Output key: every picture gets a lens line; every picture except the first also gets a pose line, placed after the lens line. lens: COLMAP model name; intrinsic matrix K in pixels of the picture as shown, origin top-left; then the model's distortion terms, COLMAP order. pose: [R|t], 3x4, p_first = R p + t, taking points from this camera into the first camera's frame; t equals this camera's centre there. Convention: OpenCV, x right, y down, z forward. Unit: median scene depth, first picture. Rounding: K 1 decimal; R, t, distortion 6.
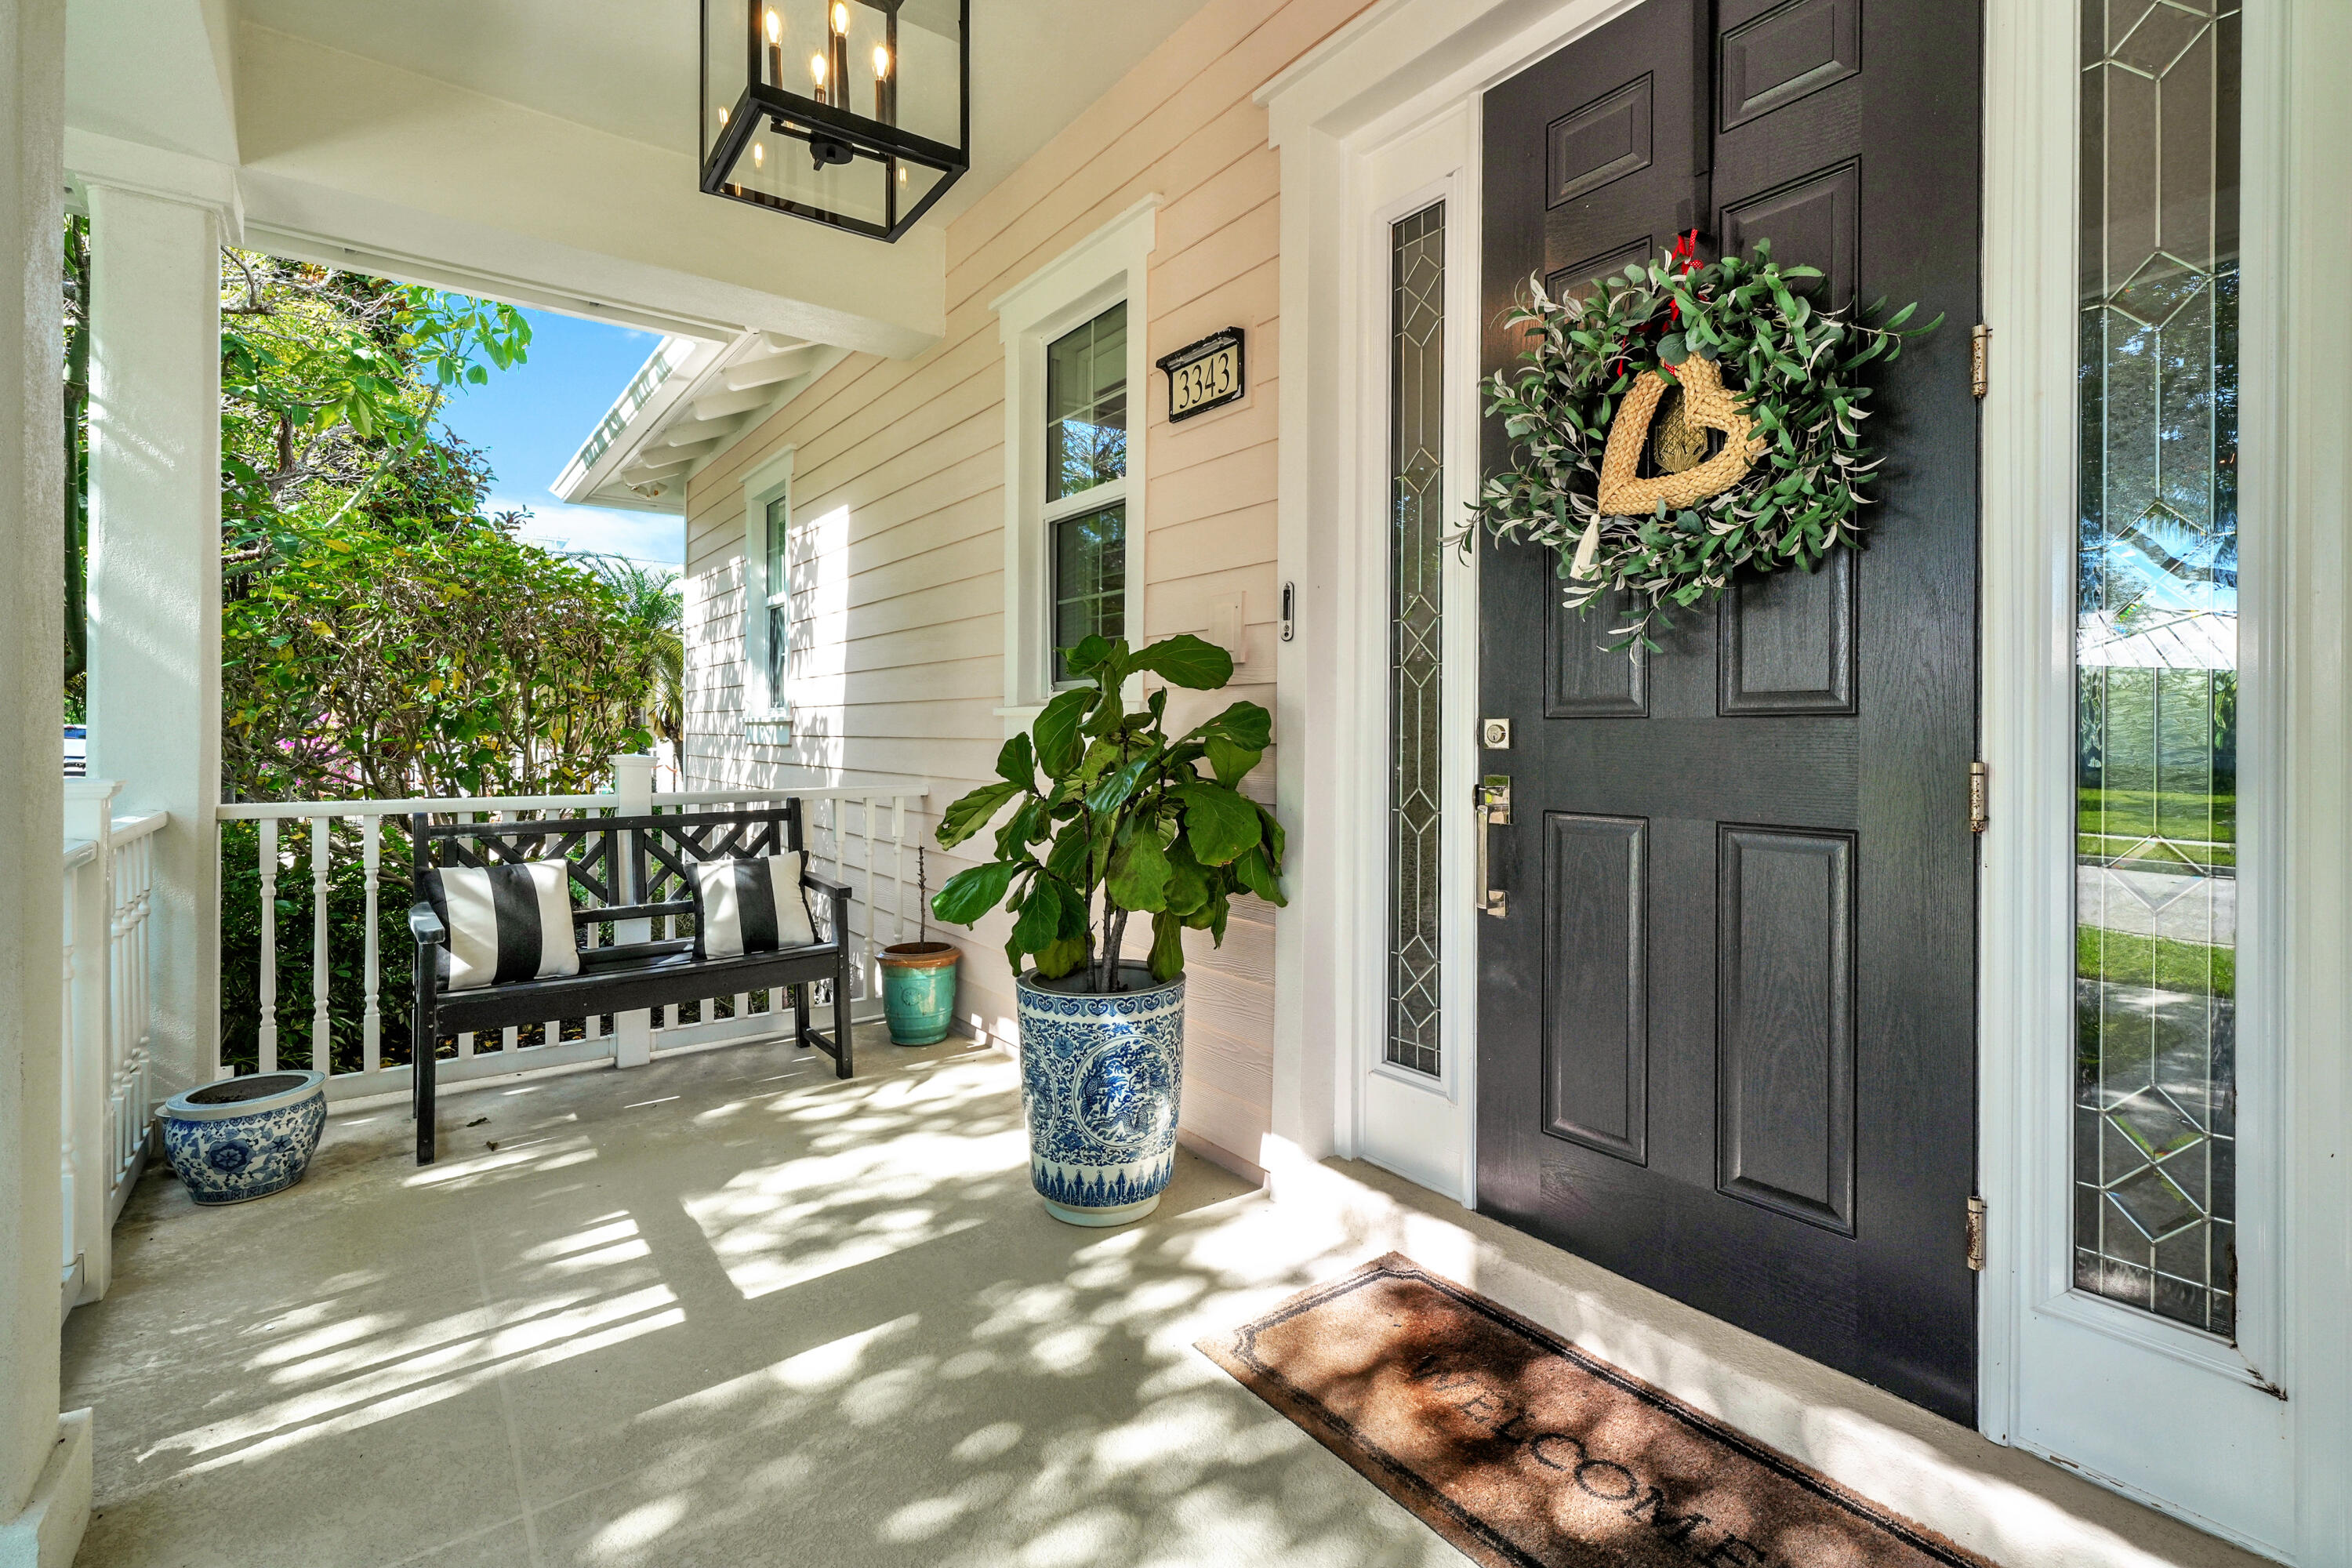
lens RADIAL K [[1090.0, 0, 1187.3], [0, 1090.0, 736.1], [0, 0, 1]] dist [0.002252, 0.000611]
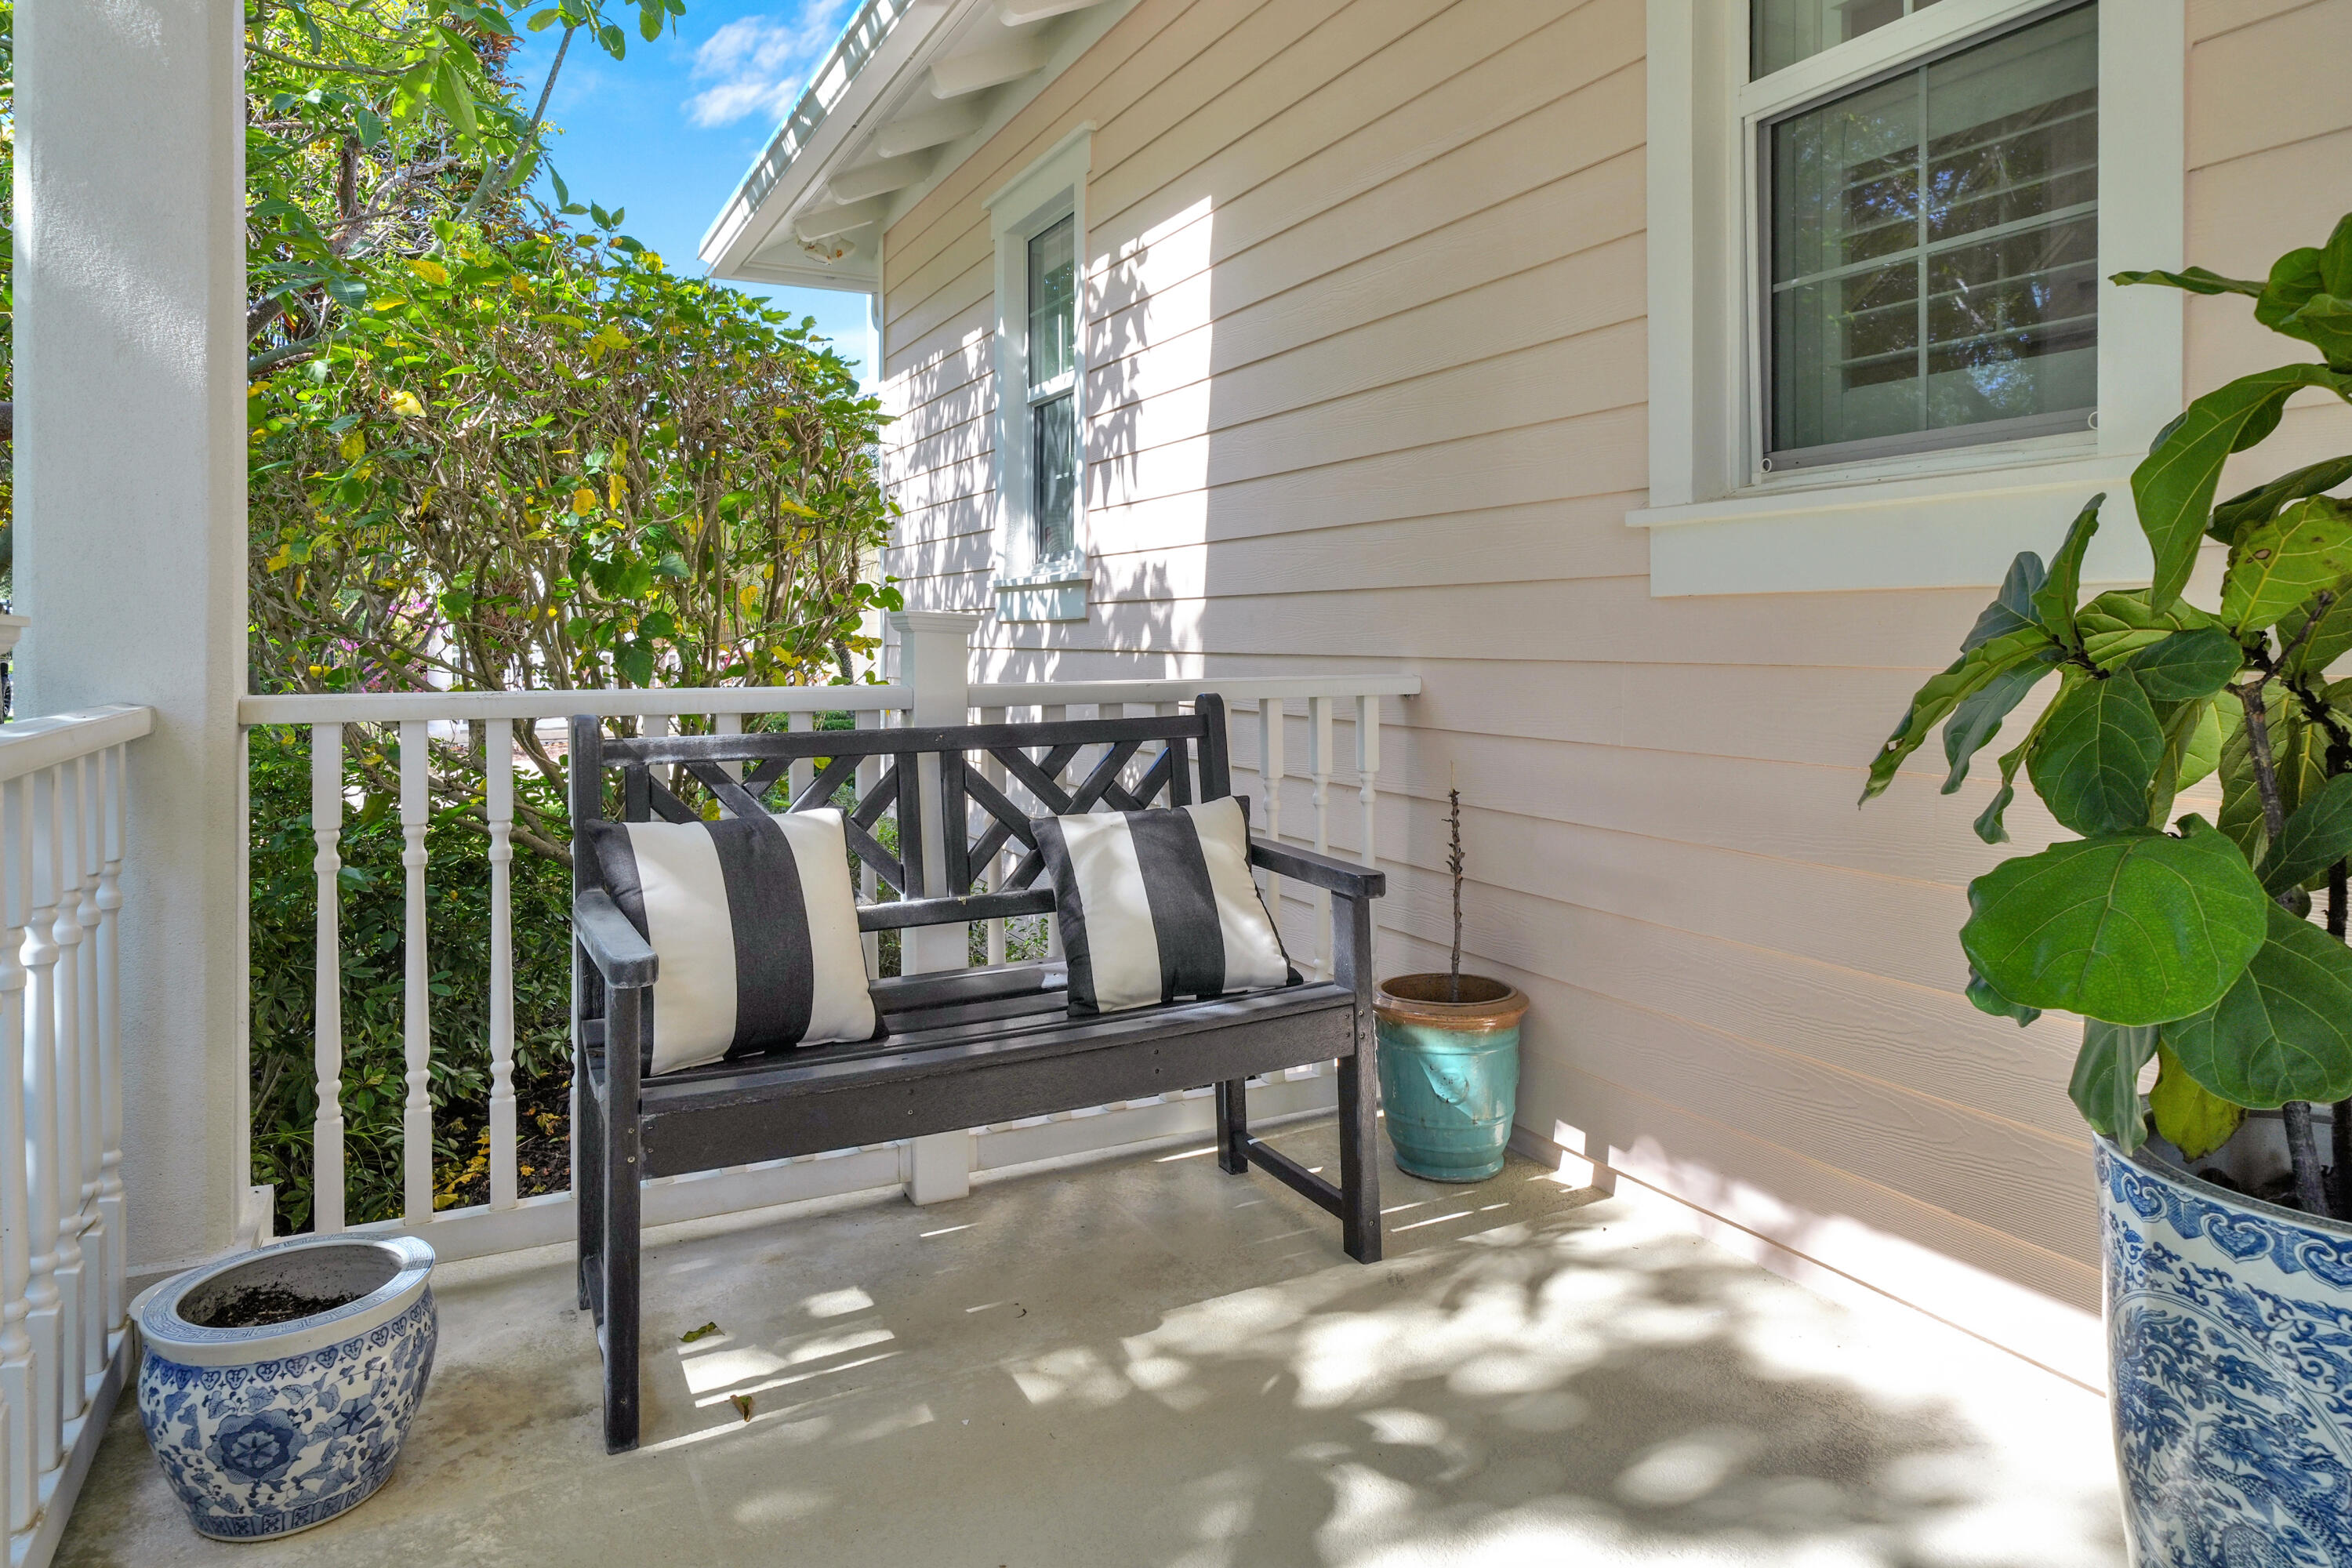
lens RADIAL K [[1455.1, 0, 1181.1], [0, 1455.1, 649.8], [0, 0, 1]] dist [0.000772, -0.001523]
pose [[0.985561, -0.003664, -0.169281, -0.292945], [0.004587, 0.999977, 0.005064, 0.035563], [0.169258, -0.005768, 0.985555, 0.350683]]
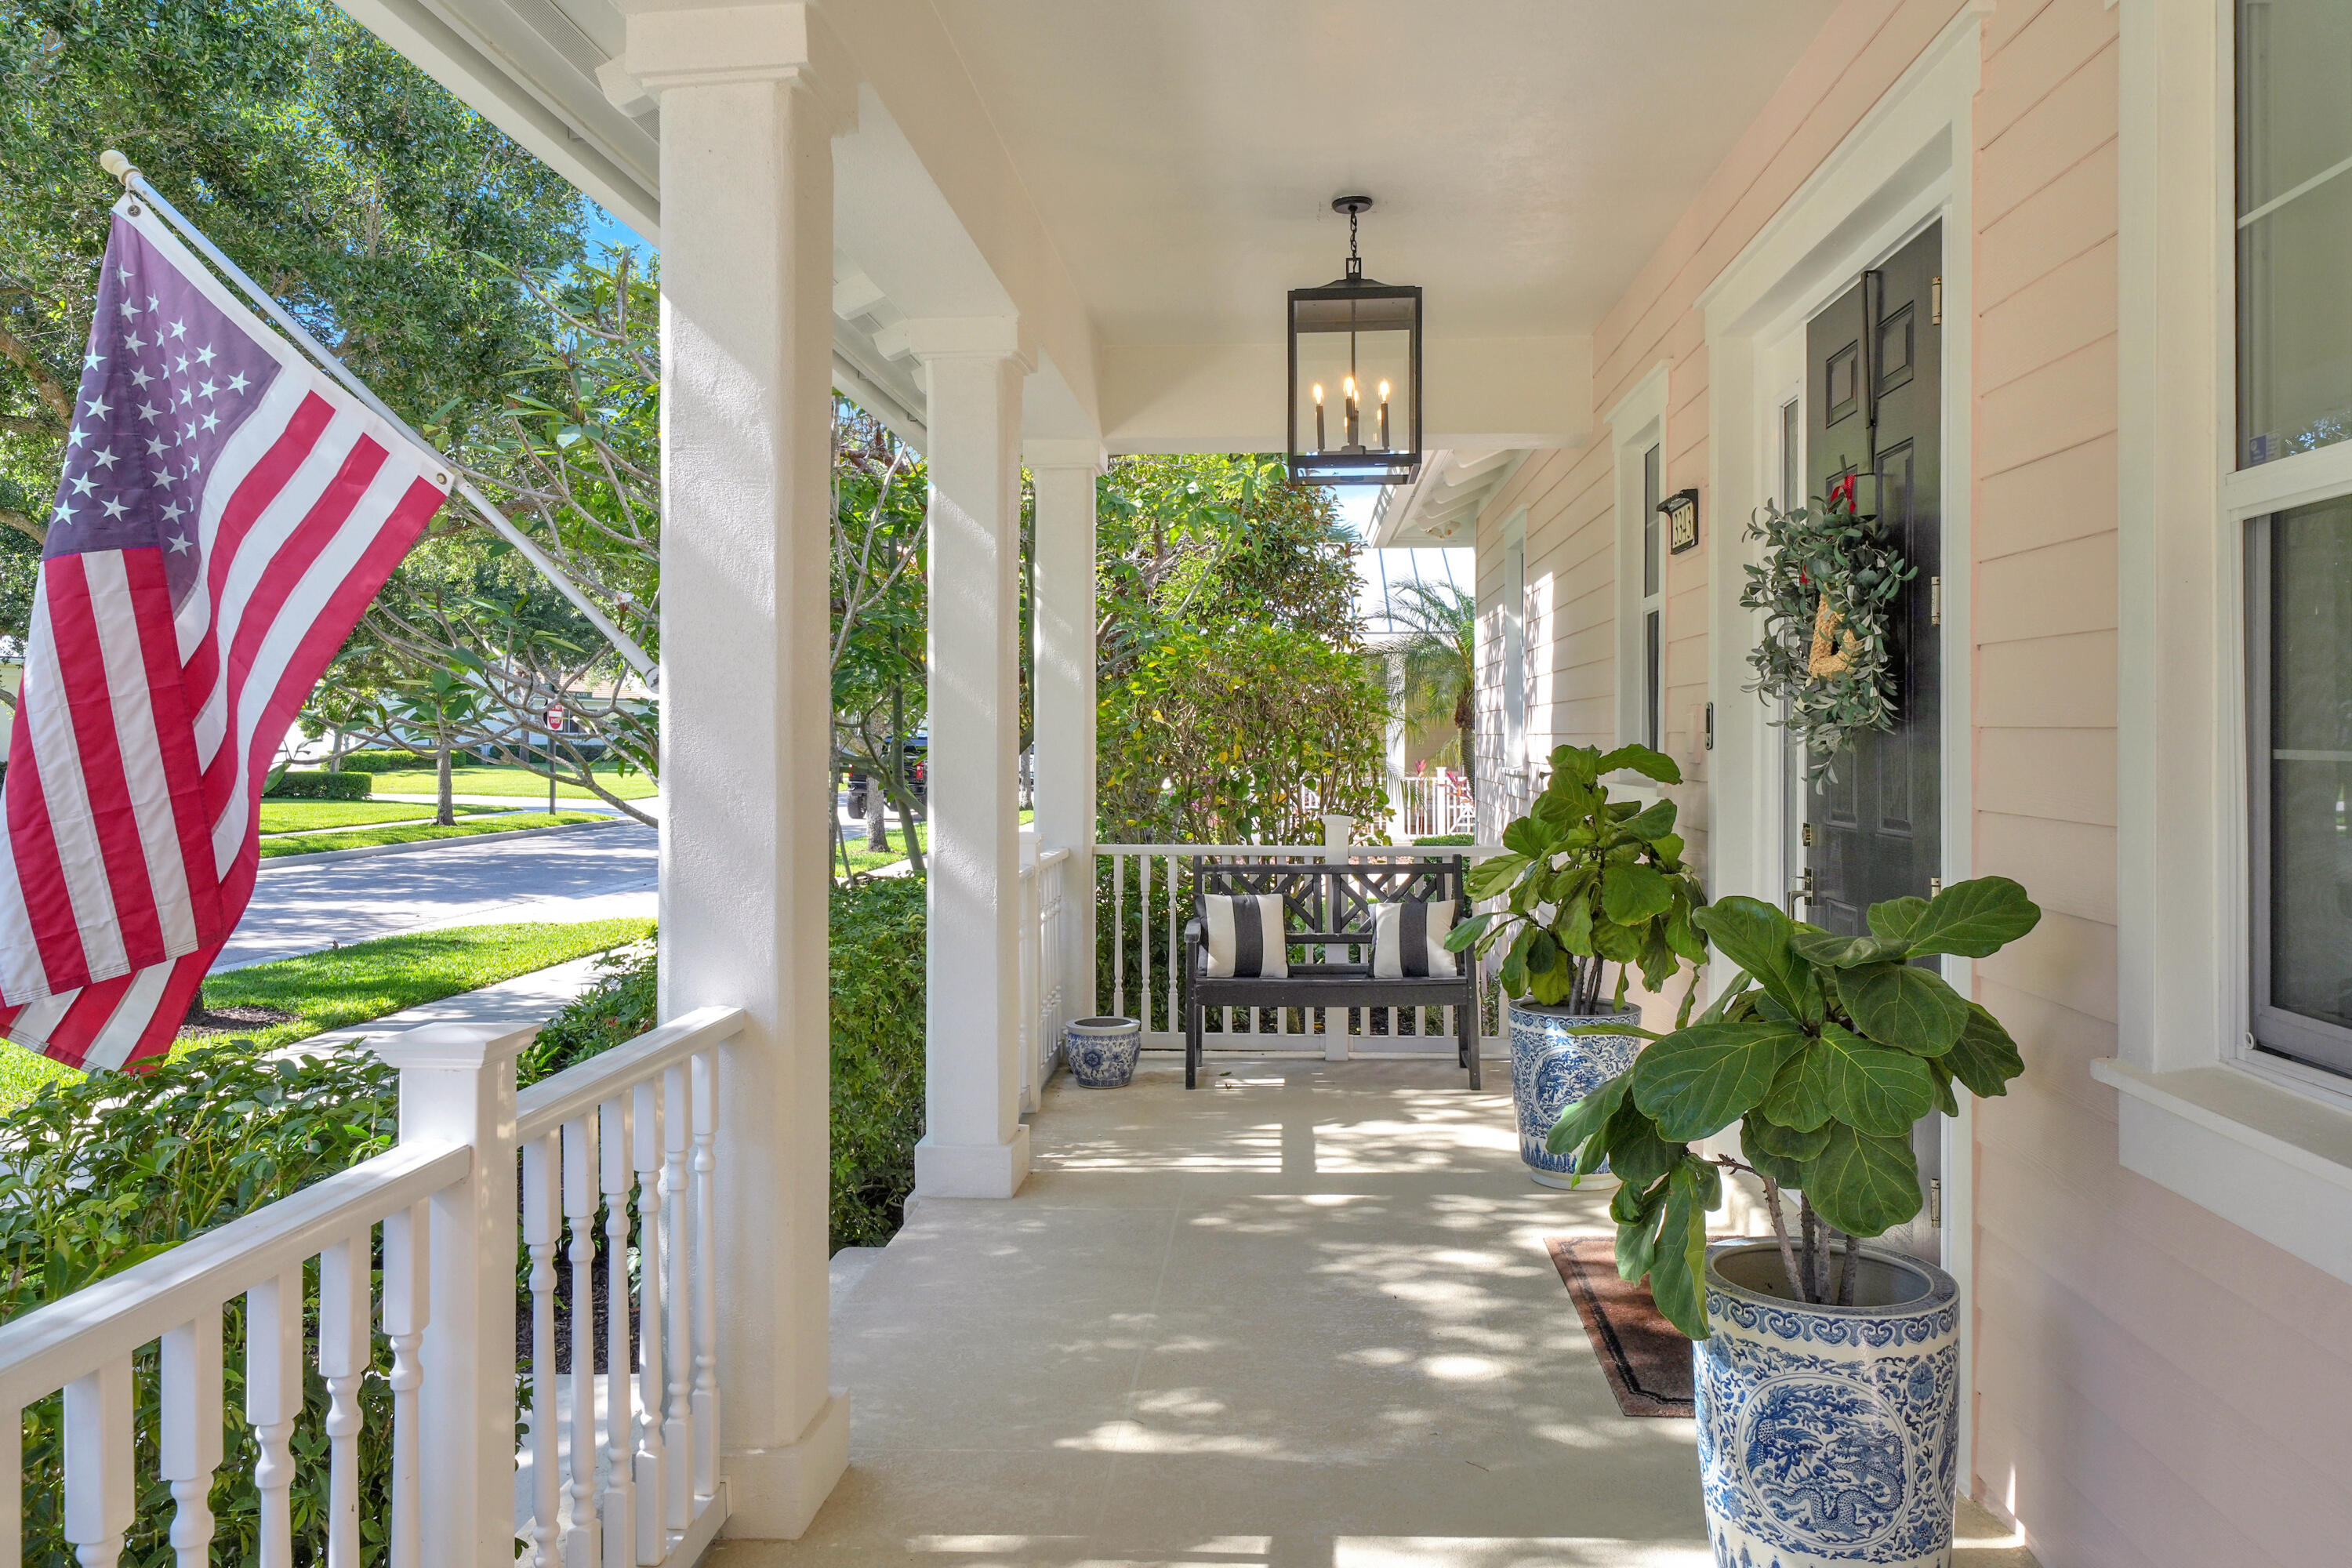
lens RADIAL K [[1570.4, 0, 1176.0], [0, 1570.4, 784.0], [0, 0, 1]] dist [0.000397, 0.000024]
pose [[0.756657, 0.014156, -0.653658, 0.585280], [-0.000218, 0.999771, 0.021398, -0.063248], [0.653812, -0.016049, 0.756487, -0.541635]]
